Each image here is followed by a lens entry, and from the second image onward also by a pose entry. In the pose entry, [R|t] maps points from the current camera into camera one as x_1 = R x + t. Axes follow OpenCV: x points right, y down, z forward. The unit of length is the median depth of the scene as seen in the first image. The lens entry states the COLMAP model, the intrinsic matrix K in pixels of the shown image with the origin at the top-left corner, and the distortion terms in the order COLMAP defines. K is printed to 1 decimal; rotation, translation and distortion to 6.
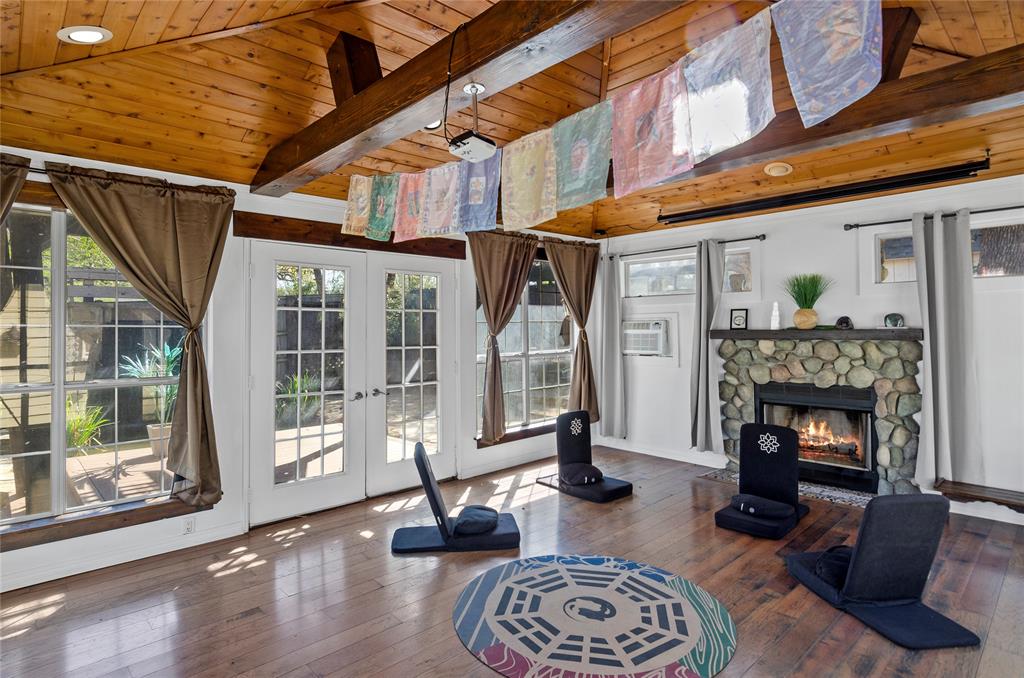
lens RADIAL K [[536.4, 0, 500.9], [0, 536.4, 323.2], [0, 0, 1]] dist [0.000303, -0.001724]
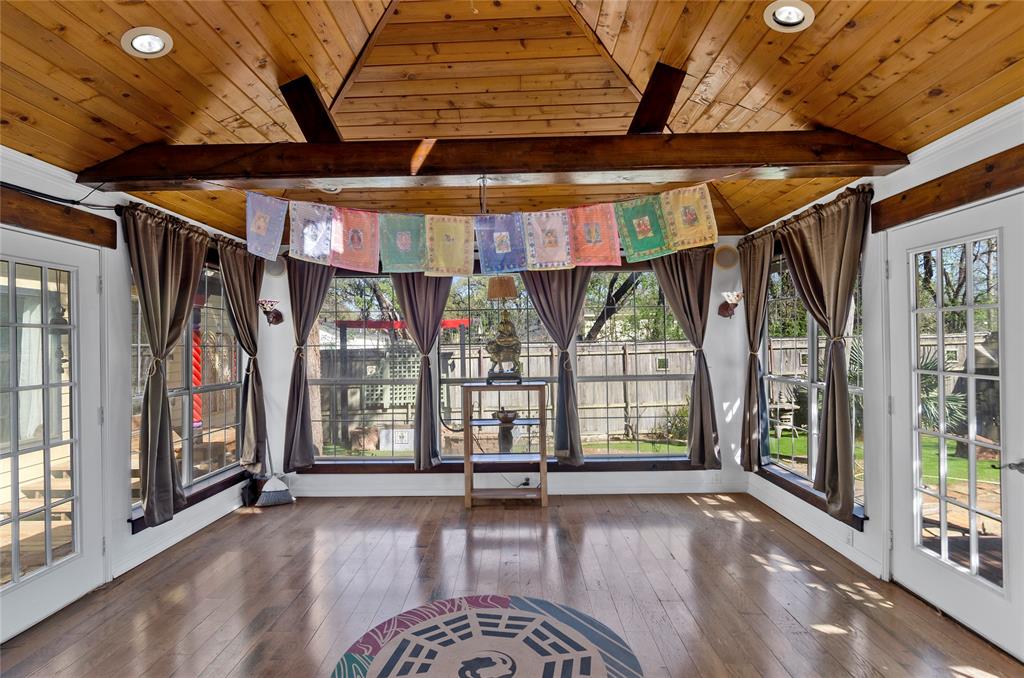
lens RADIAL K [[536.4, 0, 505.9], [0, 536.4, 341.3], [0, 0, 1]] dist [0.000303, -0.001724]
pose [[-0.691507, 0.016388, -0.722184, 0.839629], [0.028304, 0.999590, -0.004419, -0.000984], [0.721815, -0.023496, -0.691687, 1.787413]]
